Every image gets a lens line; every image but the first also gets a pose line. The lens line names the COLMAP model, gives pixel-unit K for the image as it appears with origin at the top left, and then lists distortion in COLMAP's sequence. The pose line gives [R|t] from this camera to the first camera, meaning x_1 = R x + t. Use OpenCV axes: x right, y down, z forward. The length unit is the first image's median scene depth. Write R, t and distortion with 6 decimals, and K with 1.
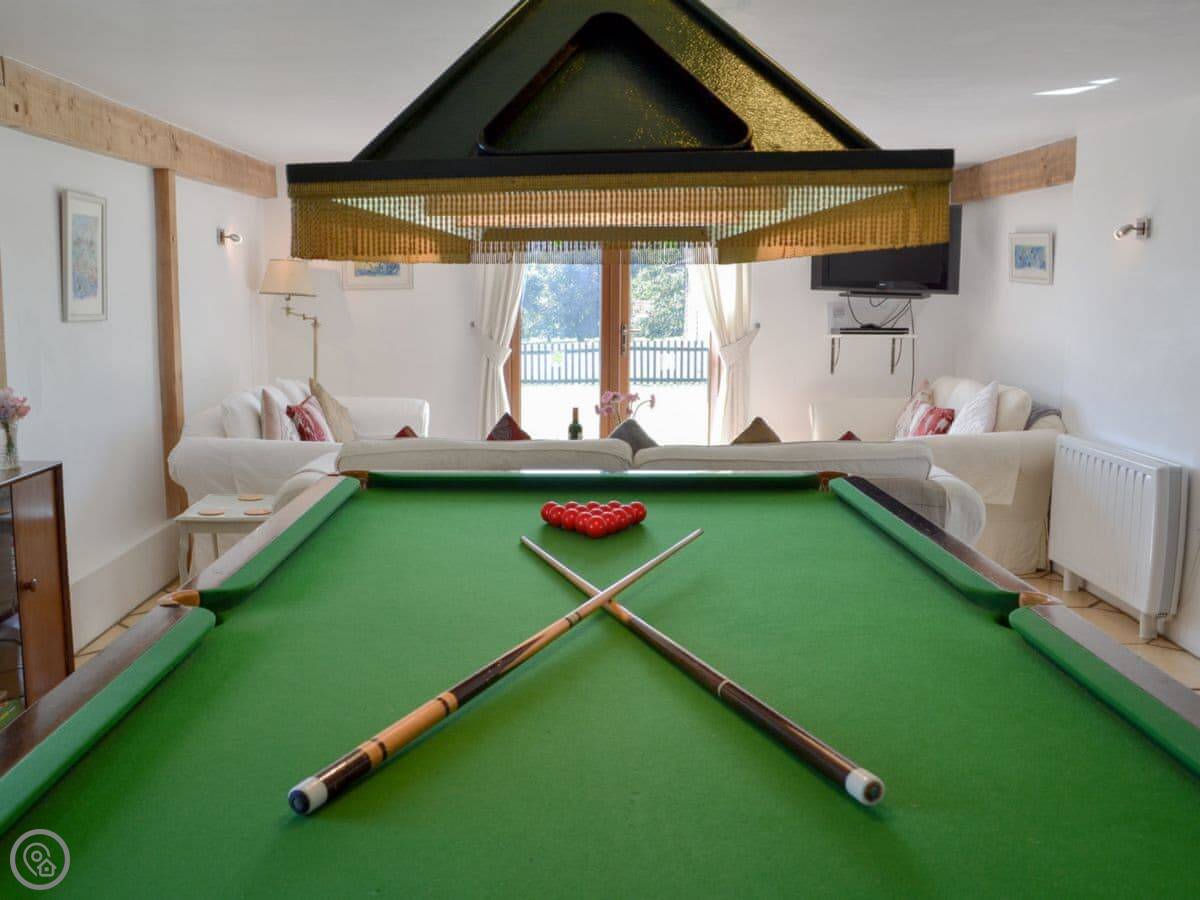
lens RADIAL K [[1166.2, 0, 593.2], [0, 1166.2, 448.8], [0, 0, 1]] dist [-0.060658, 0.000000]
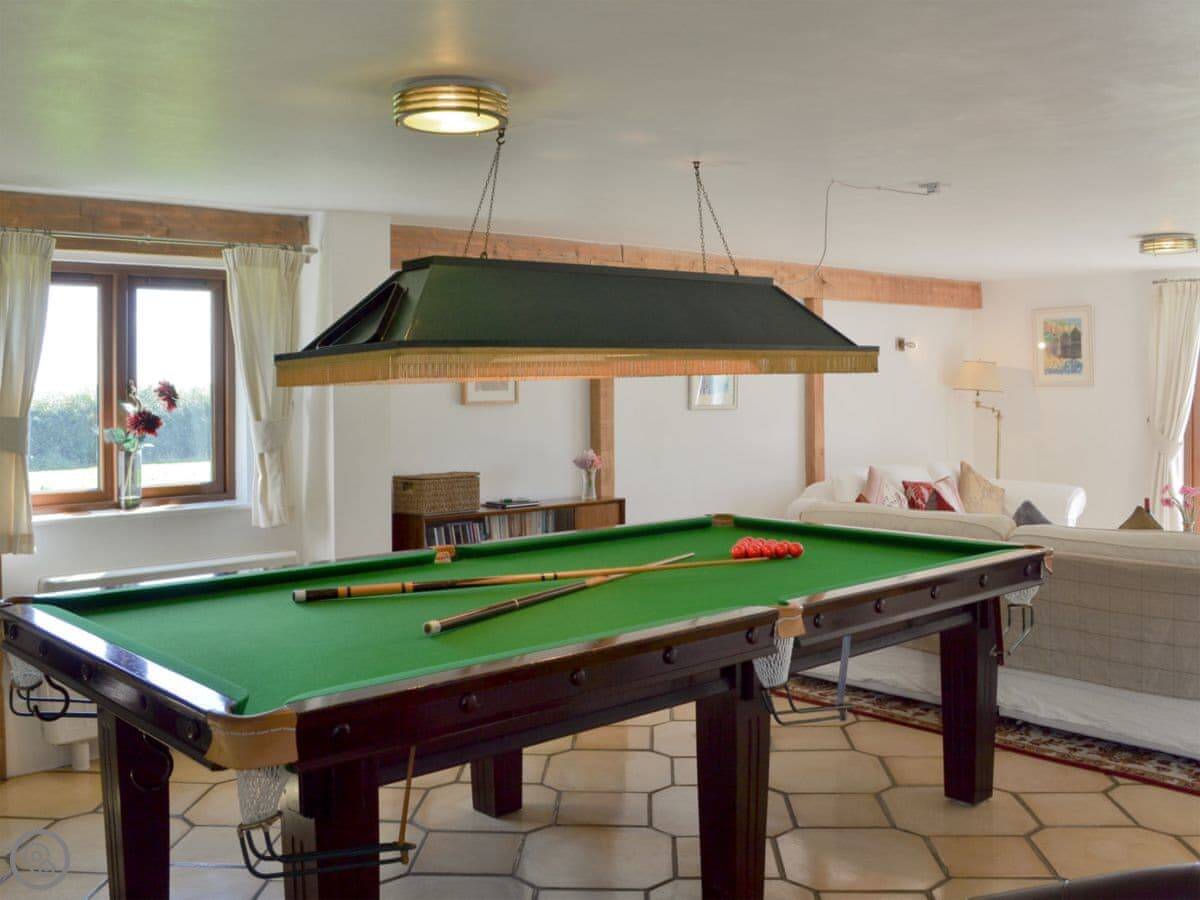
lens RADIAL K [[1166.2, 0, 609.8], [0, 1166.2, 451.5], [0, 0, 1]] dist [-0.060658, 0.000000]
pose [[0.674772, 0.038646, -0.737014, 0.366525], [-0.095279, 0.994833, -0.035068, 0.004847], [0.731851, 0.093885, 0.674967, -0.057441]]
